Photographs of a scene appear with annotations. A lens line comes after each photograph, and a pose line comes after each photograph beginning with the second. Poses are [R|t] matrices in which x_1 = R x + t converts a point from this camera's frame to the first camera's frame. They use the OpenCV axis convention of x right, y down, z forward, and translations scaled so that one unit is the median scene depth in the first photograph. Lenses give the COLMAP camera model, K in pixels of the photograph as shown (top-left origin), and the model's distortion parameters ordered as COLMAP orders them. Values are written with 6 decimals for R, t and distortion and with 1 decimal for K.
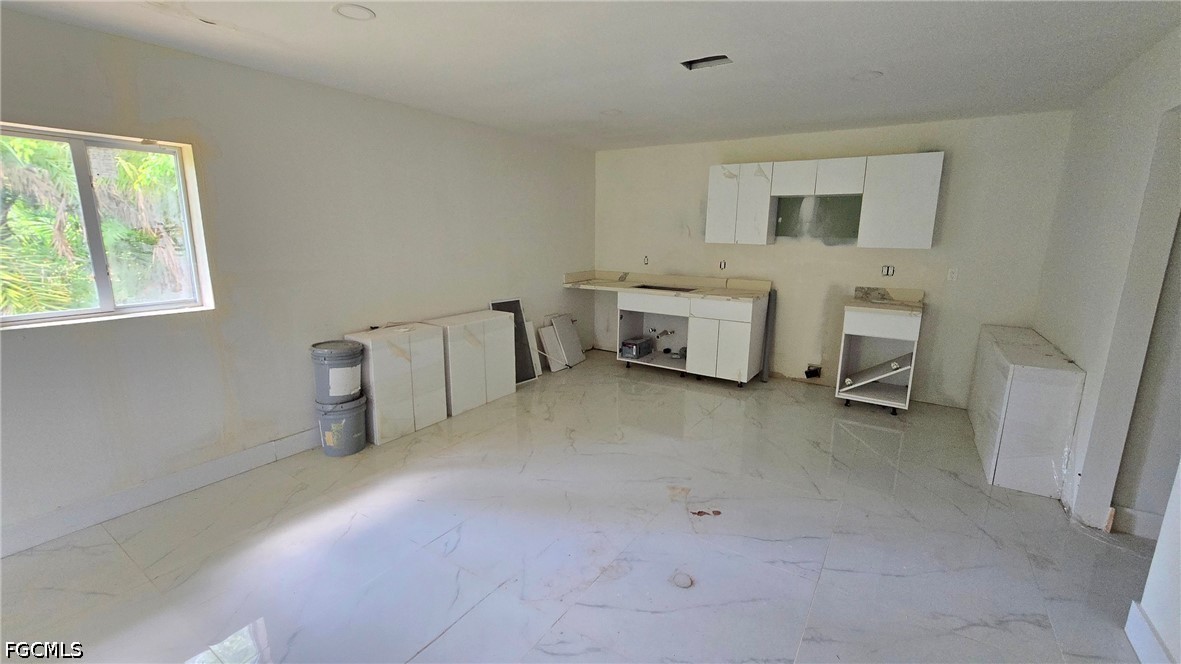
lens RADIAL K [[486.5, 0, 591.8], [0, 486.5, 328.5], [0, 0, 1]] dist [0.000148, 0.000404]
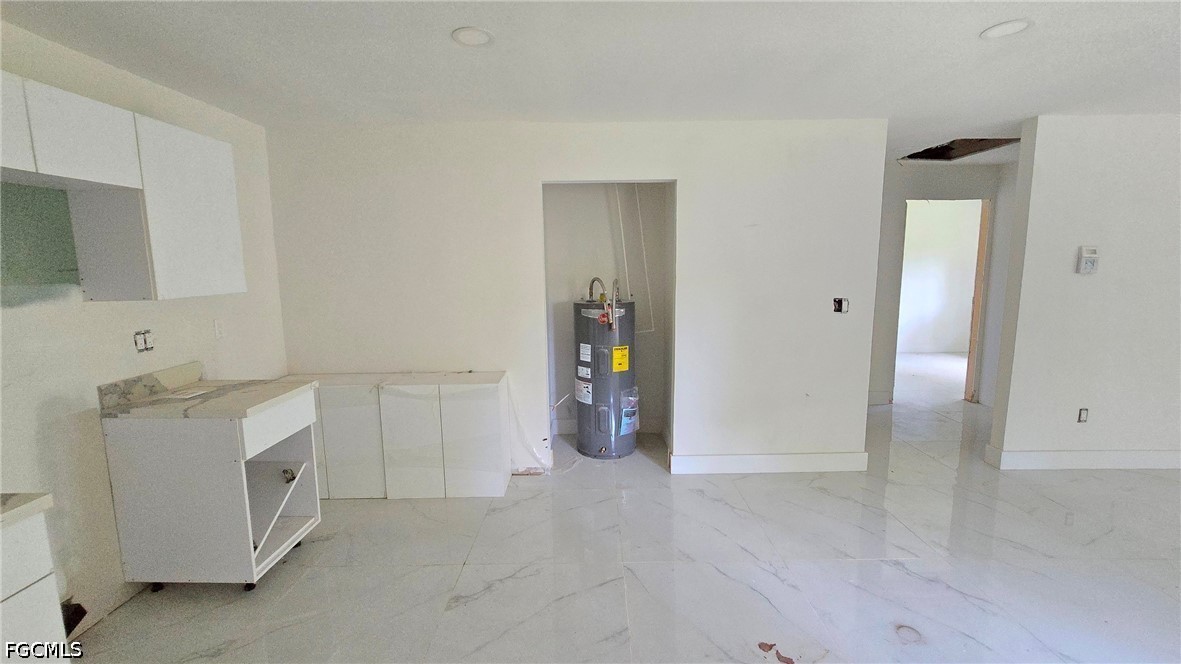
lens RADIAL K [[486.5, 0, 591.8], [0, 486.5, 328.5], [0, 0, 1]] dist [0.000148, 0.000404]
pose [[-0.538293, -0.119455, 0.834249, -0.125608], [0.168344, 0.954712, 0.245327, -0.244397], [-0.825773, 0.272499, -0.493806, 1.162525]]
